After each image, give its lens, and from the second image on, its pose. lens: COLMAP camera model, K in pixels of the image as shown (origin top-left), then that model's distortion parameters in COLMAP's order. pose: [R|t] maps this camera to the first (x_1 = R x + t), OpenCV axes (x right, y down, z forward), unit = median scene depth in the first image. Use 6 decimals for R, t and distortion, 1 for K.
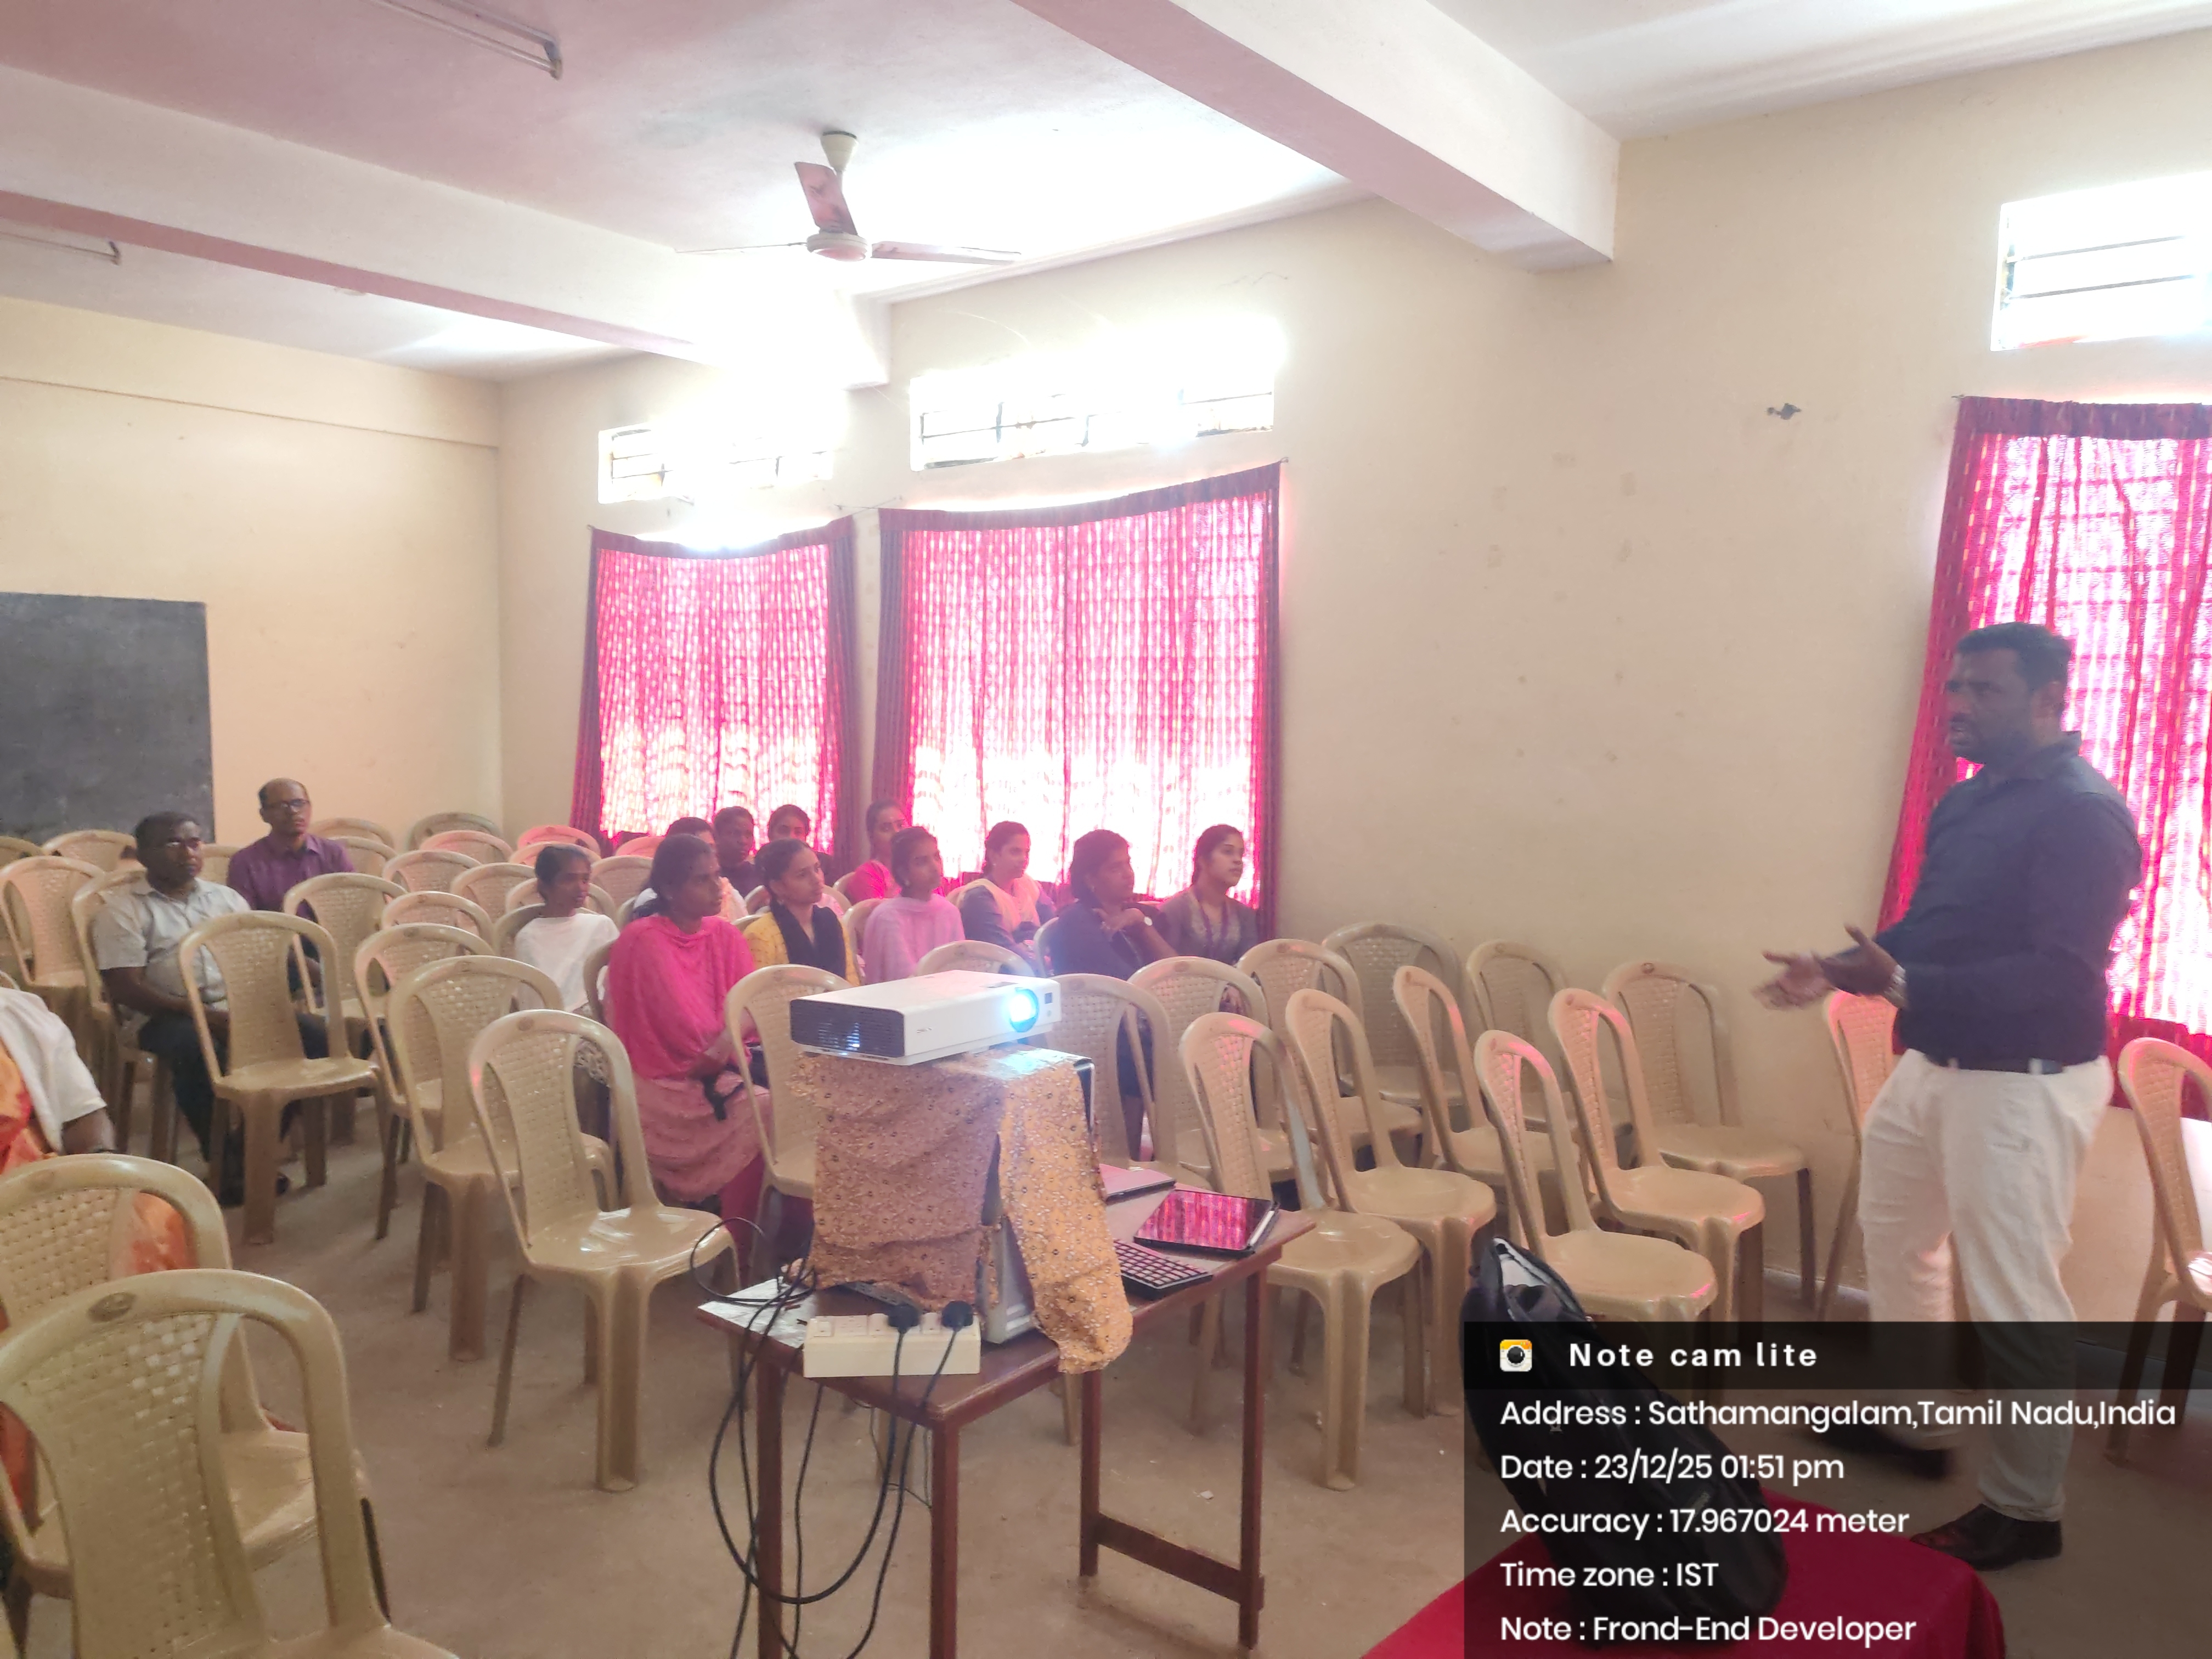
lens RADIAL K [[1549.3, 0, 1106.0], [0, 1549.3, 829.5], [0, 0, 1]] dist [0.003800, -0.005247]
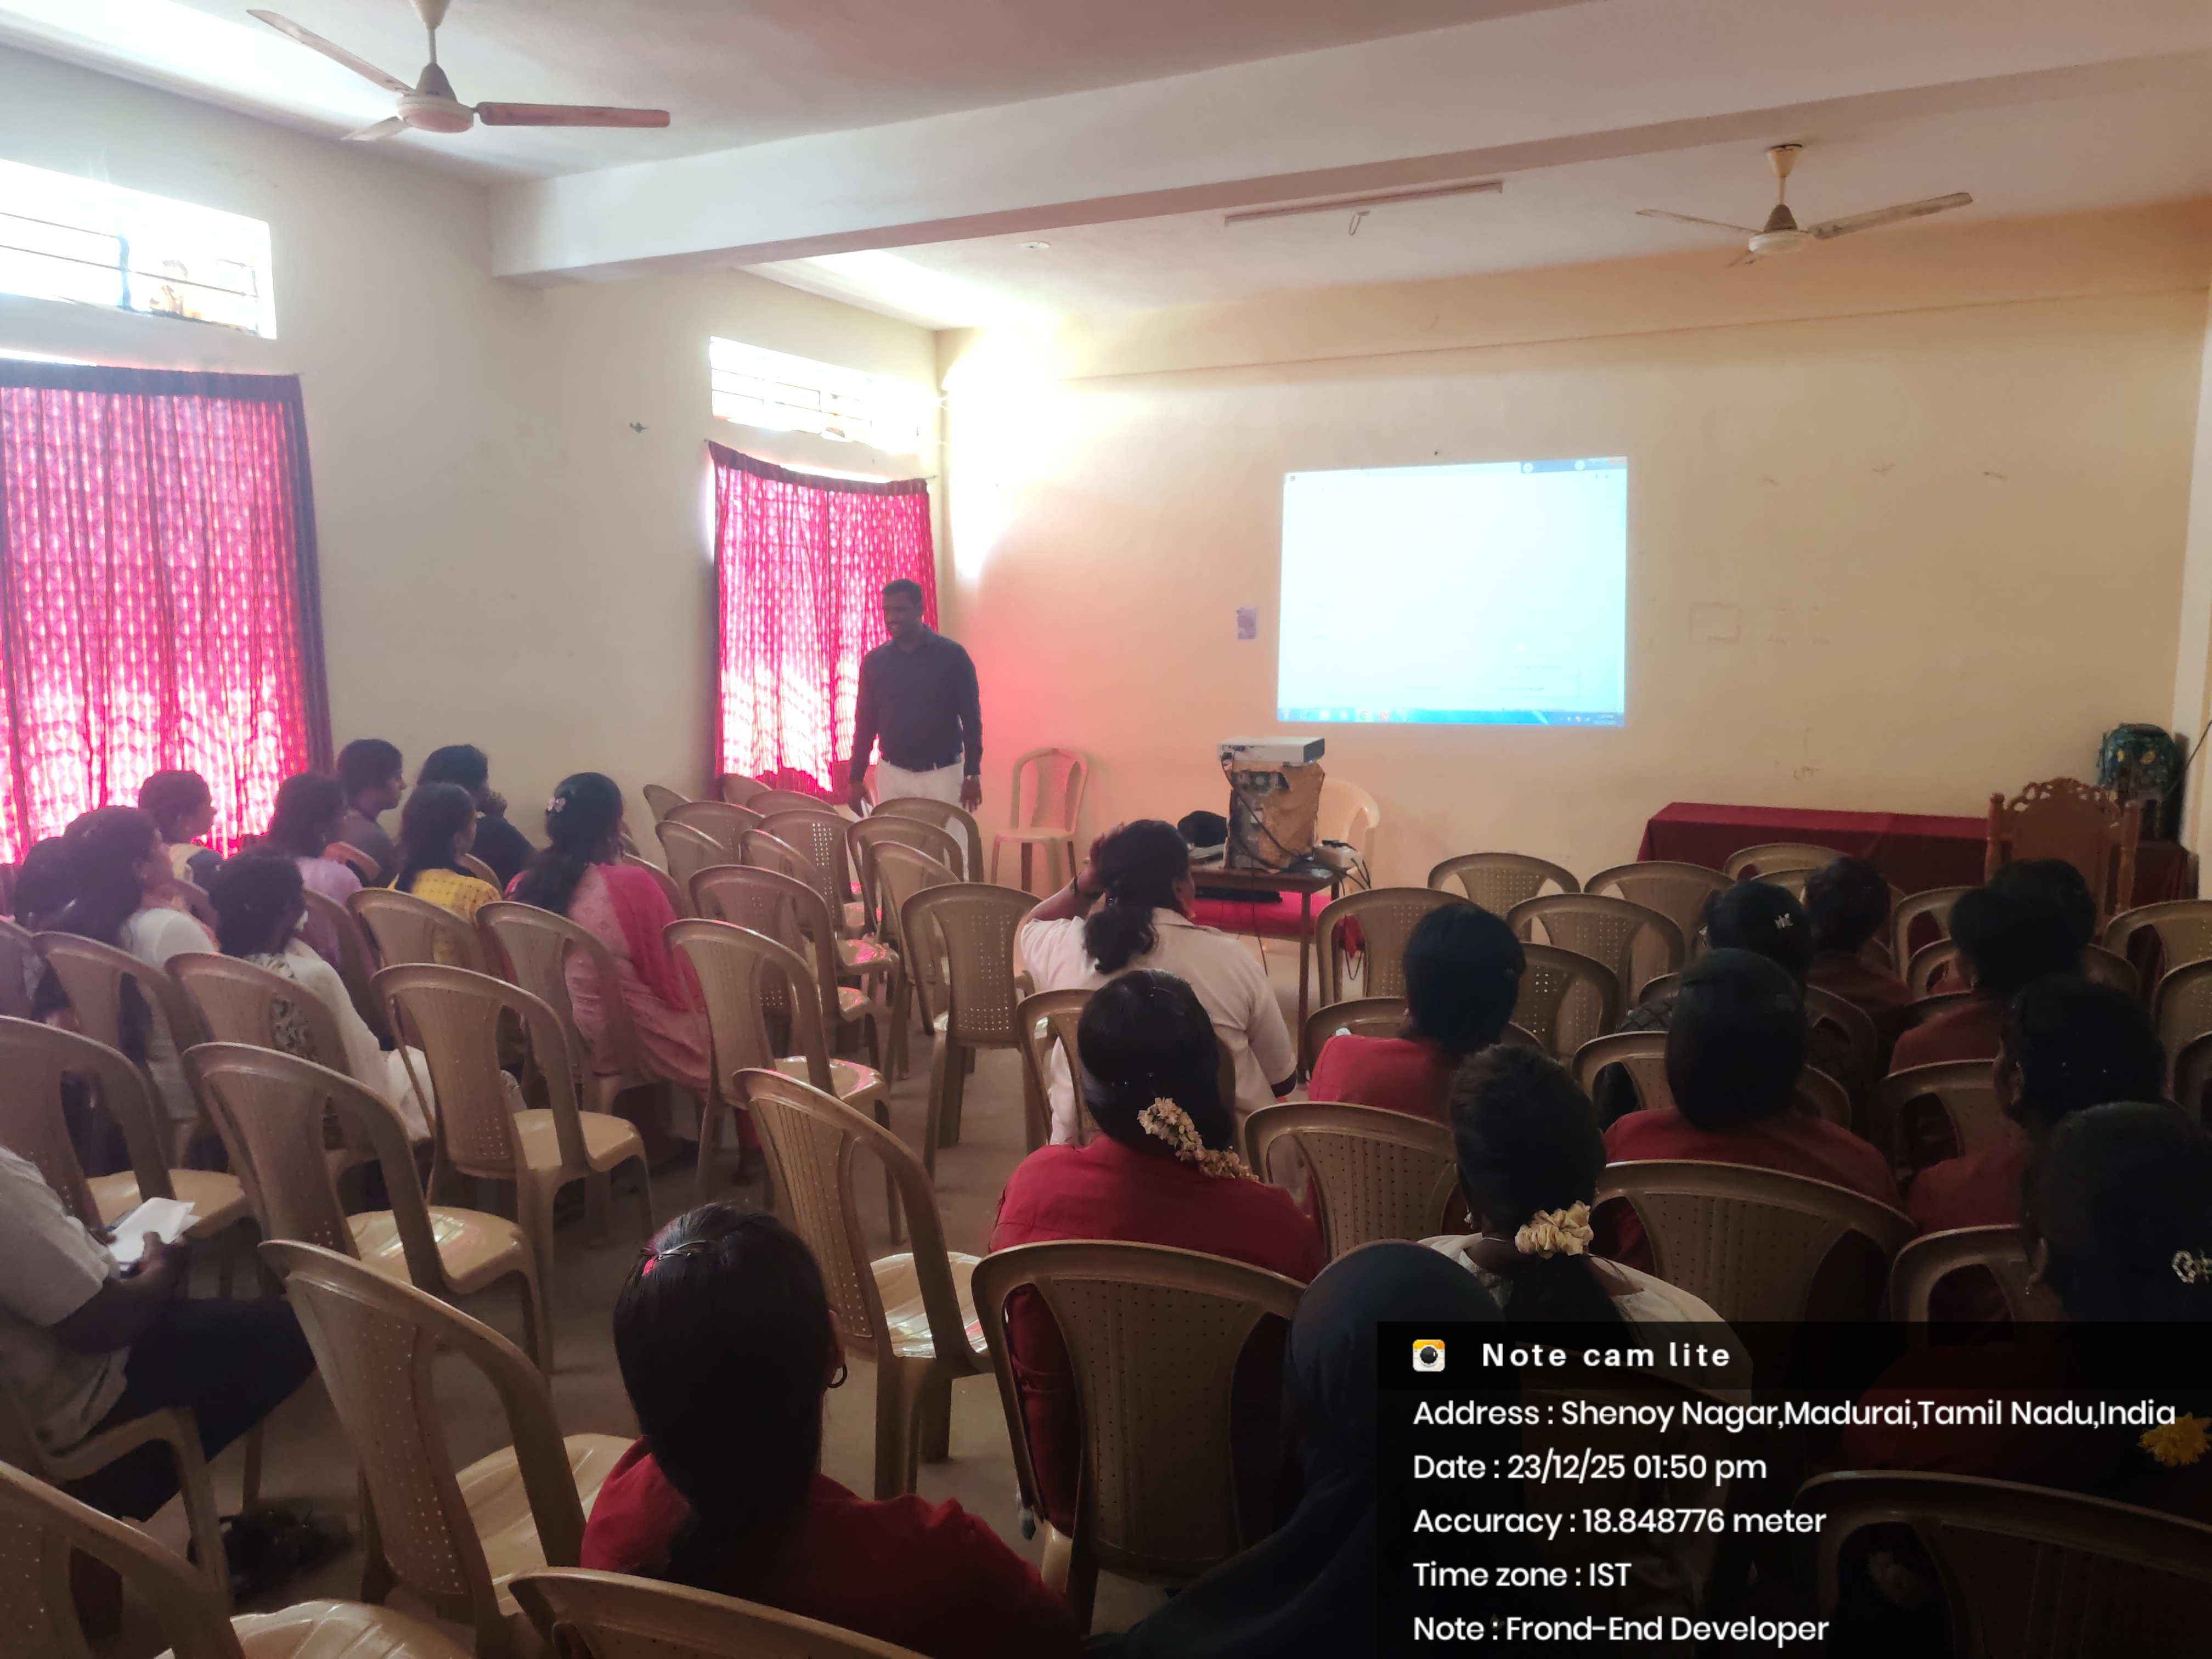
lens RADIAL K [[1549.3, 0, 1106.0], [0, 1549.3, 829.5], [0, 0, 1]] dist [0.003800, -0.005247]
pose [[-0.176234, -0.140241, 0.974307, -0.969027], [0.084061, 0.984039, 0.156847, -0.056097], [-0.980752, 0.109543, -0.161632, 0.640895]]
